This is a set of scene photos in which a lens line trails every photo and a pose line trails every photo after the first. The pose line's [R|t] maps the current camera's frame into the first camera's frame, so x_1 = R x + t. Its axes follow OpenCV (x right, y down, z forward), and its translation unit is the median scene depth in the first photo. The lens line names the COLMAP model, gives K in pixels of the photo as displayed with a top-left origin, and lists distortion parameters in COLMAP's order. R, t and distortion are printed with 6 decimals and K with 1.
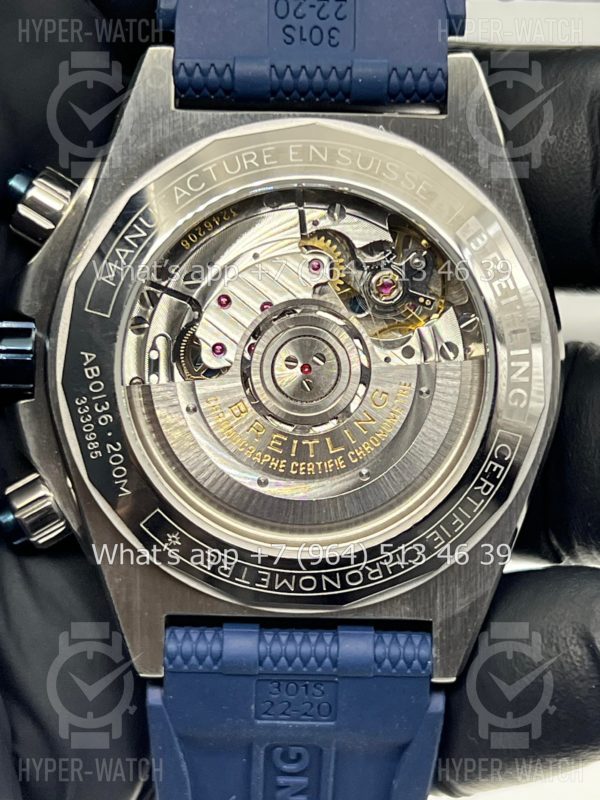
lens RADIAL K [[1891.3, 0, 300.0], [0, 1891.3, 400.0], [0, 0, 1]] dist [0.259065, -0.773727]
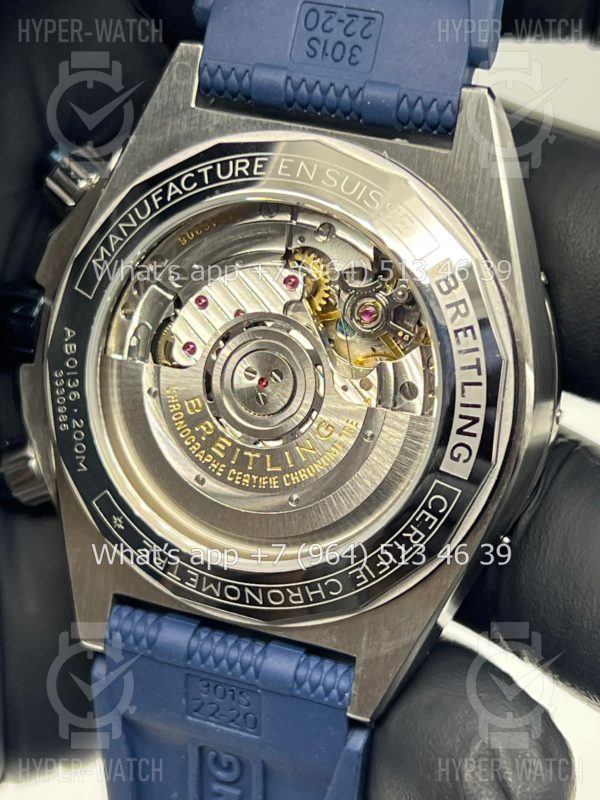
lens RADIAL K [[1891.3, 0, 300.0], [0, 1891.3, 400.0], [0, 0, 1]] dist [0.259065, -0.773727]
pose [[0.925207, 0.183175, -0.332323, 0.352095], [-0.170829, 0.983070, 0.066266, -0.076316], [0.338835, -0.004539, 0.940835, 0.066161]]
